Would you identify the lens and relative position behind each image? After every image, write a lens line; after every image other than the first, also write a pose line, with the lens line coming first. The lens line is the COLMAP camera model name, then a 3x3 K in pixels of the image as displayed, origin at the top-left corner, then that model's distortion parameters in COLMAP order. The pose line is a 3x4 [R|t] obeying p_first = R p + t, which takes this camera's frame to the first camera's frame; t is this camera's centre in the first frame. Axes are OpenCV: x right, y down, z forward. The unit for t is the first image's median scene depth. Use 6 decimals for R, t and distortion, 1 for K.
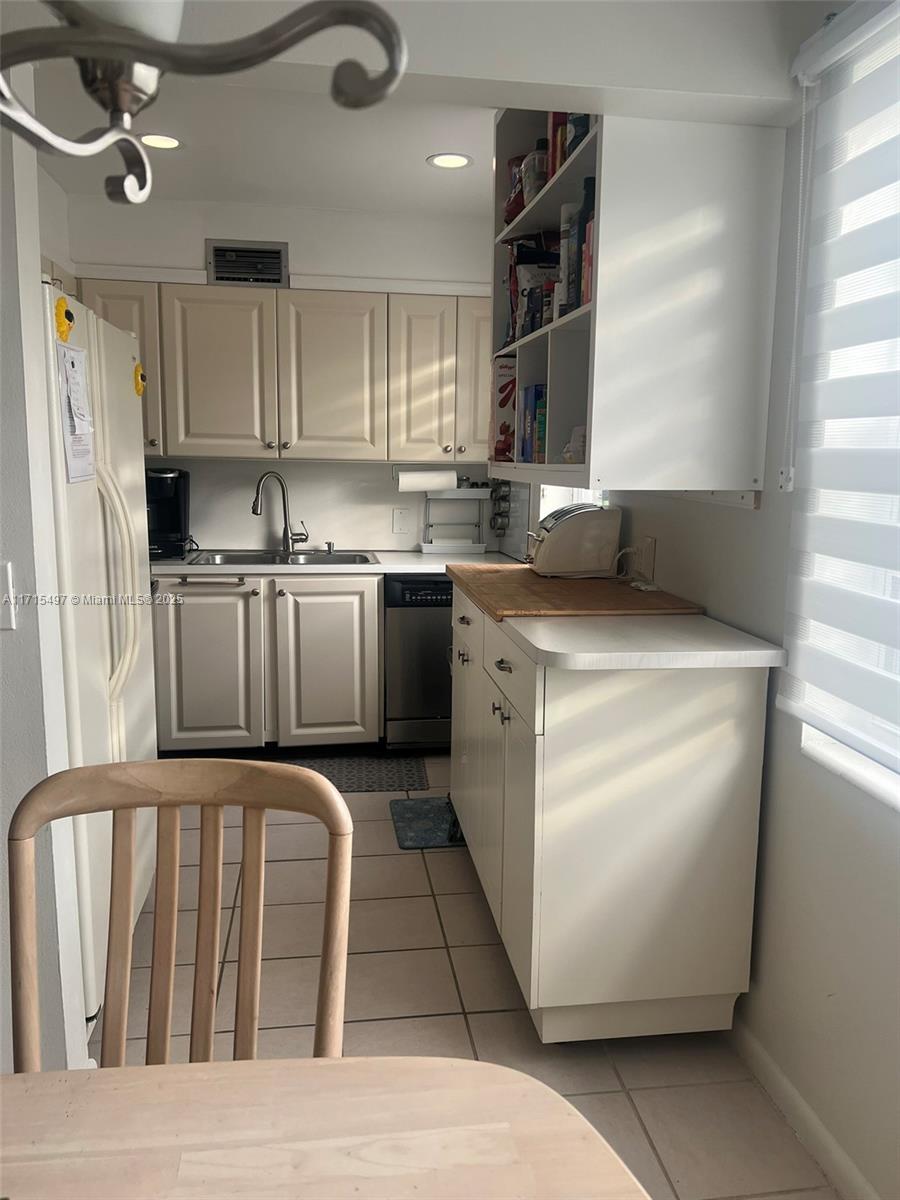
lens RADIAL K [[891.7, 0, 450.0], [0, 891.7, 600.0], [0, 0, 1]] dist [0.122222, -0.214247]
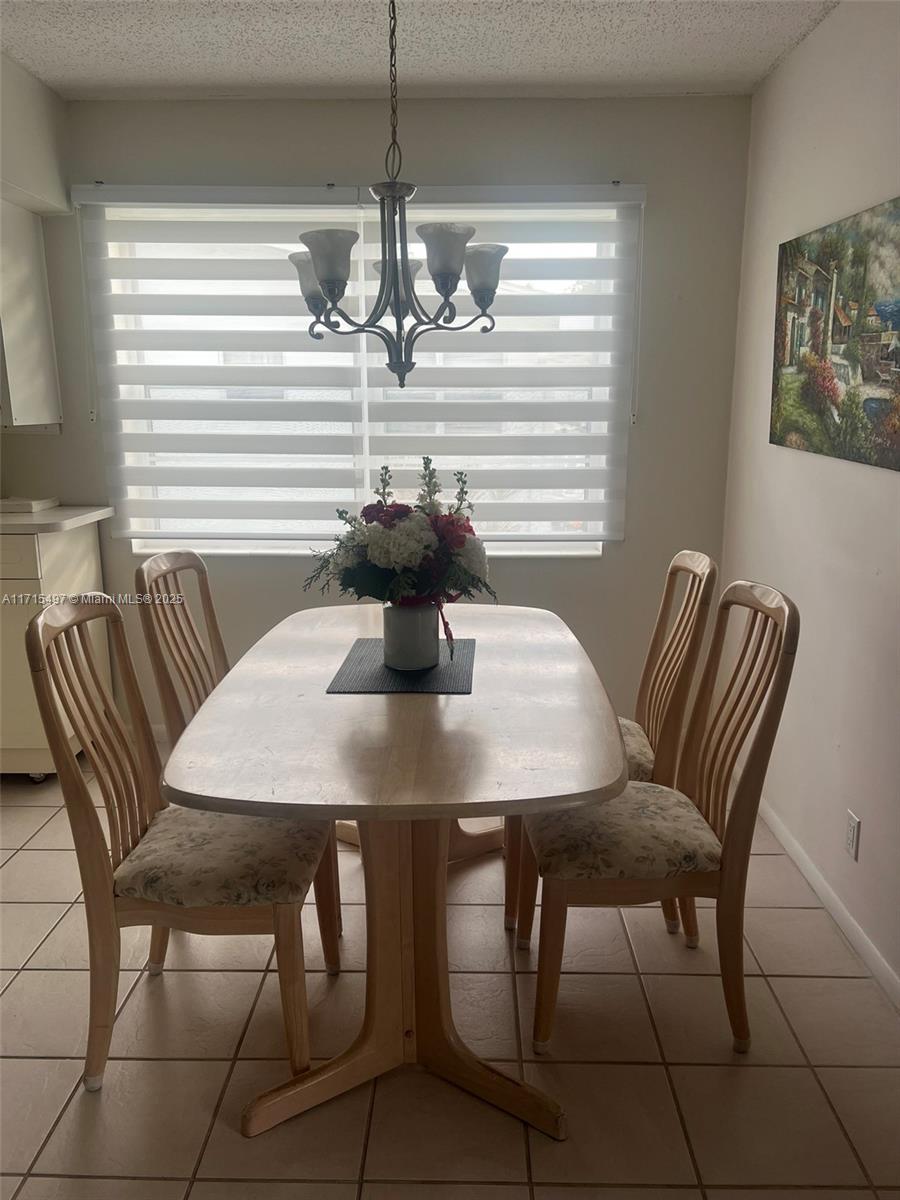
lens RADIAL K [[901.0, 0, 450.0], [0, 901.0, 600.0], [0, 0, 1]] dist [0.042140, 0.001653]
pose [[0.169570, -0.234148, 0.957299, -0.637172], [0.162860, 0.964669, 0.207102, -0.015782], [-0.971969, 0.120787, 0.201712, -0.023740]]
